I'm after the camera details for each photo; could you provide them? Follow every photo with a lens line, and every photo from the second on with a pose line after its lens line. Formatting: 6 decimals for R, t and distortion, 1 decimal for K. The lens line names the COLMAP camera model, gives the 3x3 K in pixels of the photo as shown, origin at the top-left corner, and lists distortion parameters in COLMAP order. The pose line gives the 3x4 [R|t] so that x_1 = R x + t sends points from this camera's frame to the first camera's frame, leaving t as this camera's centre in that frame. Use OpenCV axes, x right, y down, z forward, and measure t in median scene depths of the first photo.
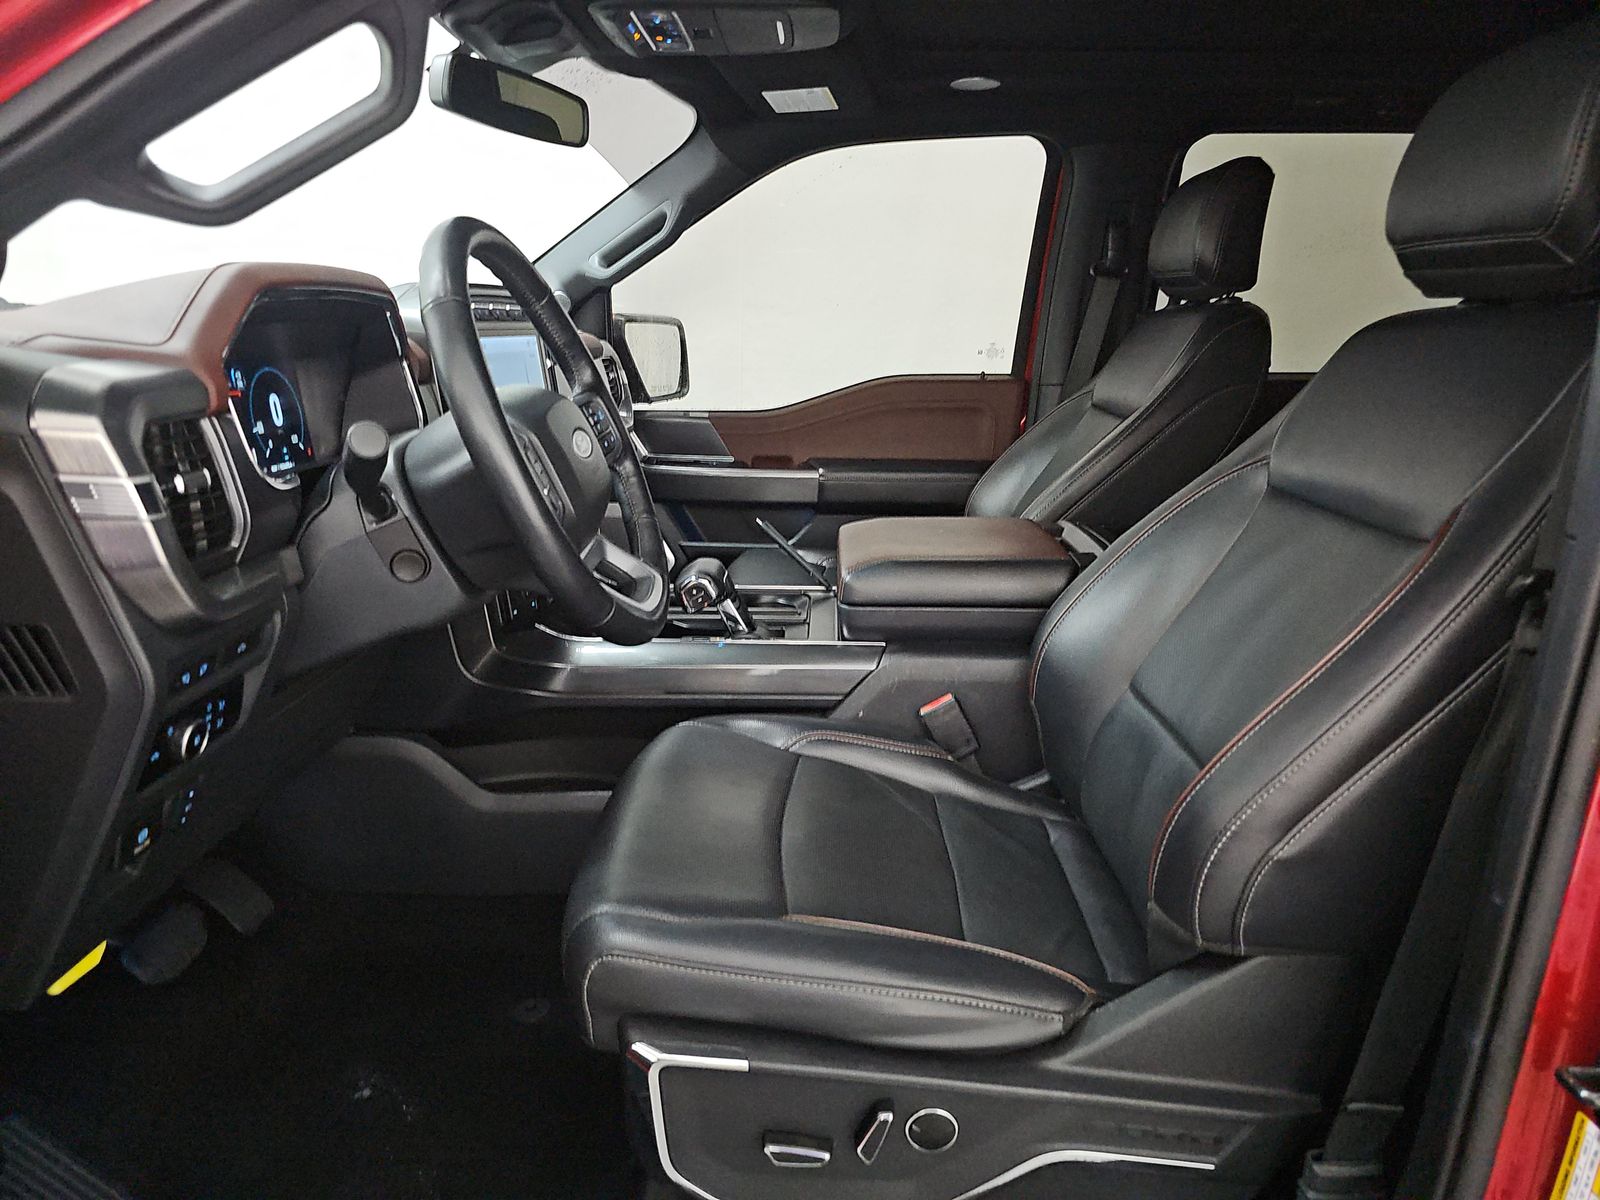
lens RADIAL K [[1071.1, 0, 789.2], [0, 1071.1, 612.6], [0, 0, 1]] dist [0.048894, -0.041859]
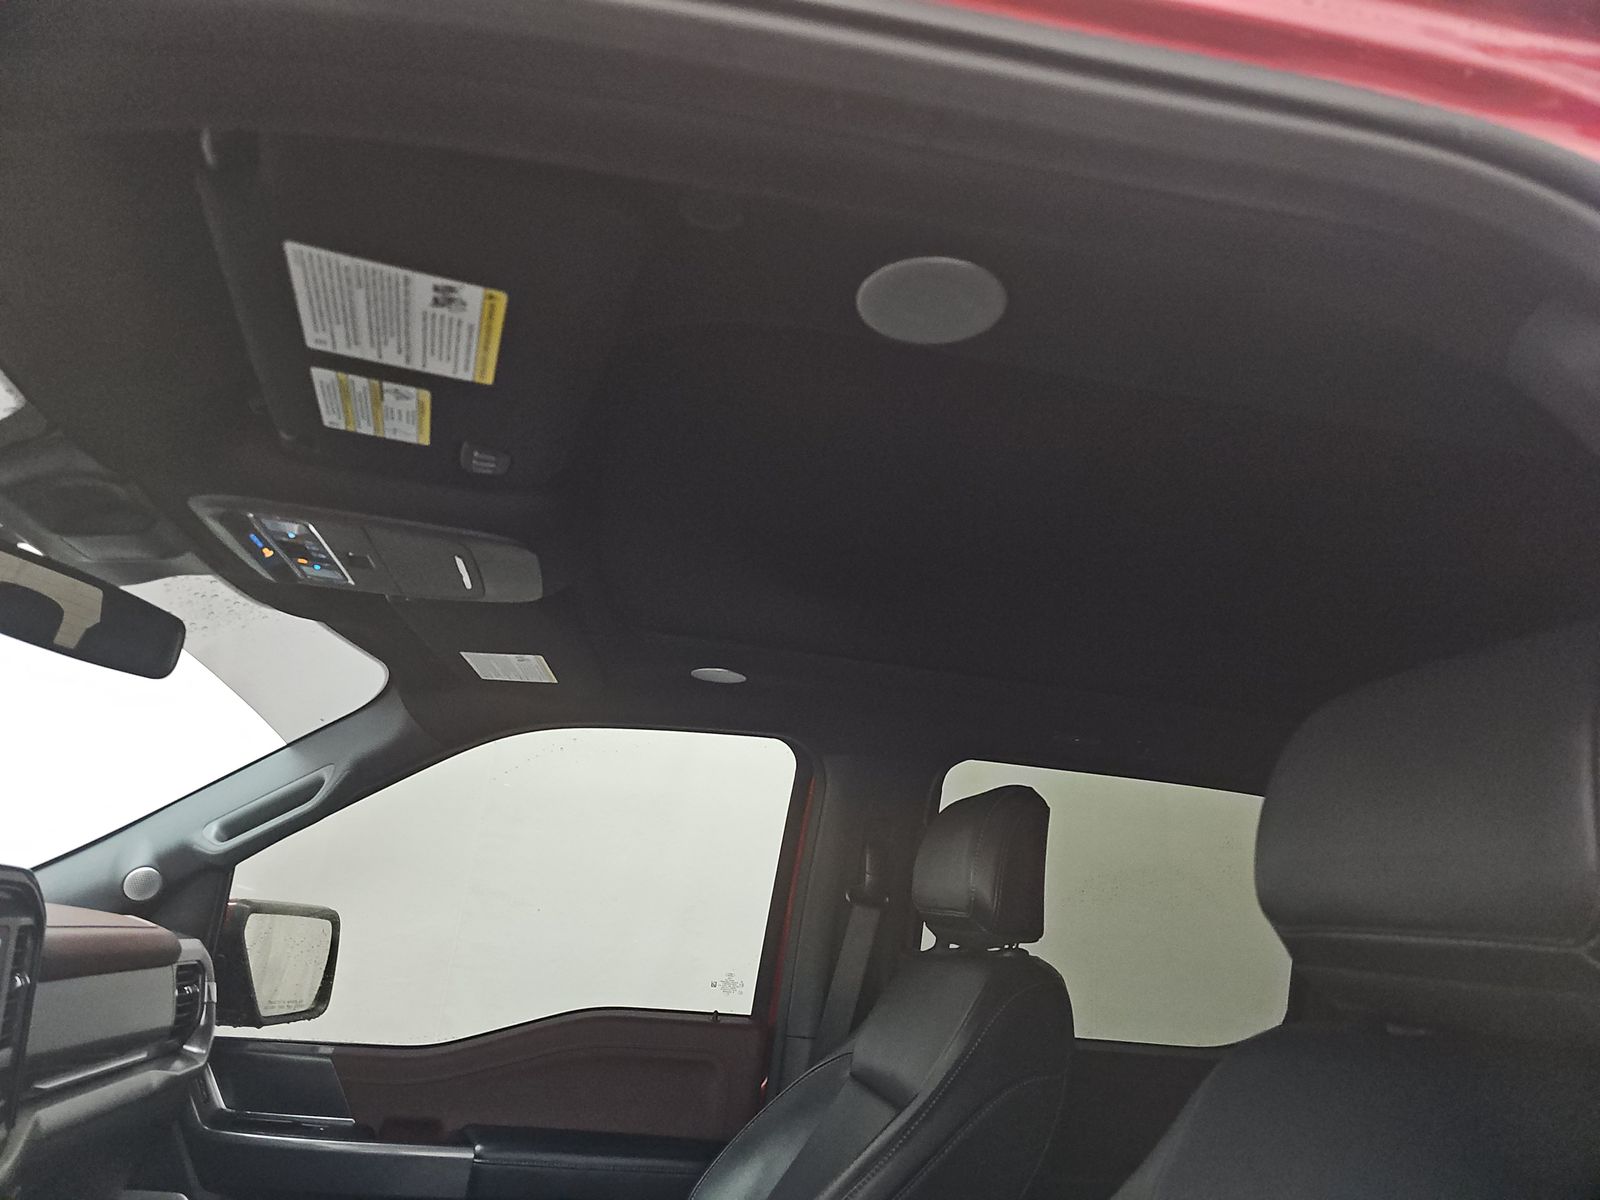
lens RADIAL K [[1071.1, 0, 798.9], [0, 1071.1, 598.7], [0, 0, 1]] dist [0.048894, -0.041859]
pose [[0.972319, 0.134995, 0.190717, 0.053557], [-0.015143, 0.850908, -0.525096, -0.075244], [-0.233168, 0.507673, 0.829398, 0.200809]]
